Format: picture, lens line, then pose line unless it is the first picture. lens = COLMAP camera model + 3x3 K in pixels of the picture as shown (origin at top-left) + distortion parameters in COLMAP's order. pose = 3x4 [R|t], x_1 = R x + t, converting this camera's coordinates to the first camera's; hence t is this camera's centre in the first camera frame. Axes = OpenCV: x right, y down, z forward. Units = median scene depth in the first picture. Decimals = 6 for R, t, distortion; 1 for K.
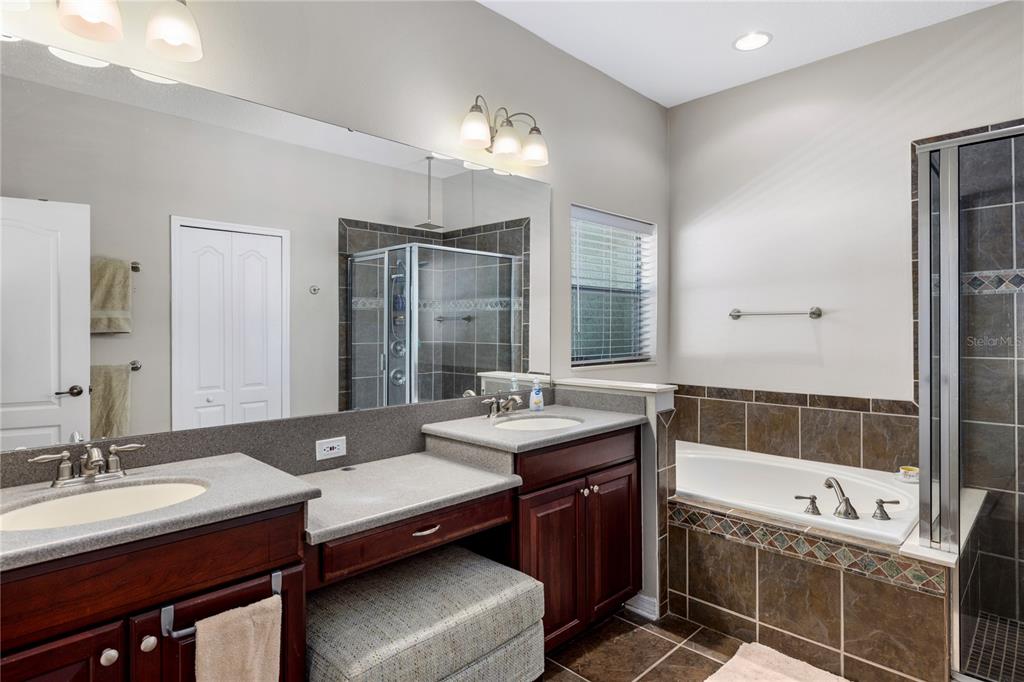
lens RADIAL K [[549.2, 0, 507.7], [0, 549.2, 333.6], [0, 0, 1]] dist [-0.005576, 0.000779]
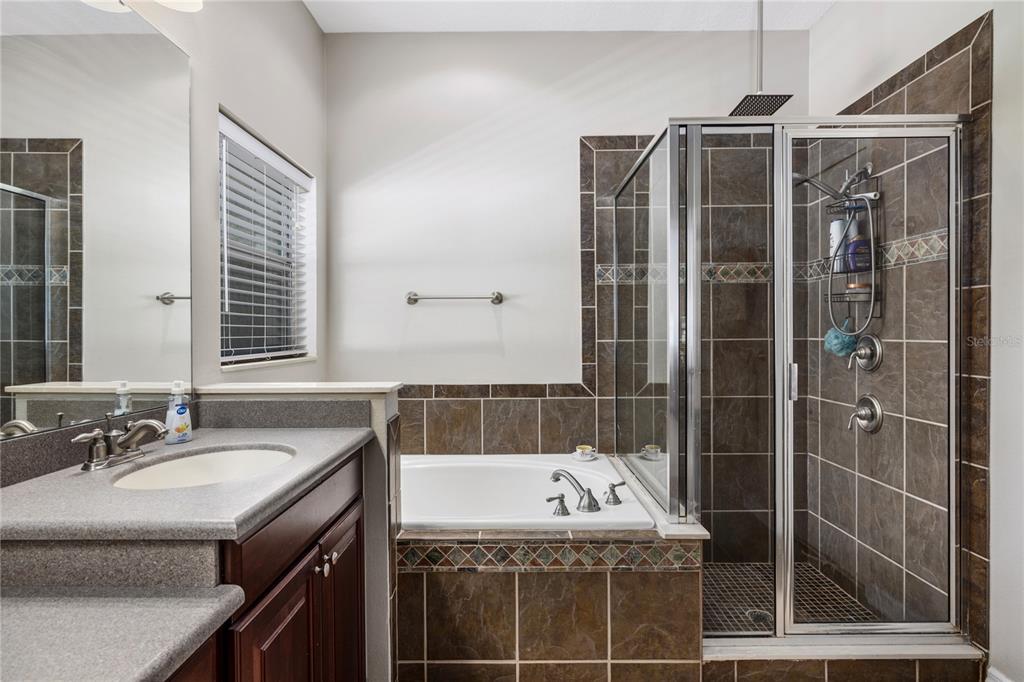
lens RADIAL K [[549.2, 0, 518.8], [0, 549.2, 341.3], [0, 0, 1]] dist [-0.005576, 0.000779]
pose [[0.704877, -0.011335, 0.709239, -0.106068], [0.007284, 0.999935, 0.008743, 0.035835], [-0.709292, -0.000996, 0.704914, 0.377972]]
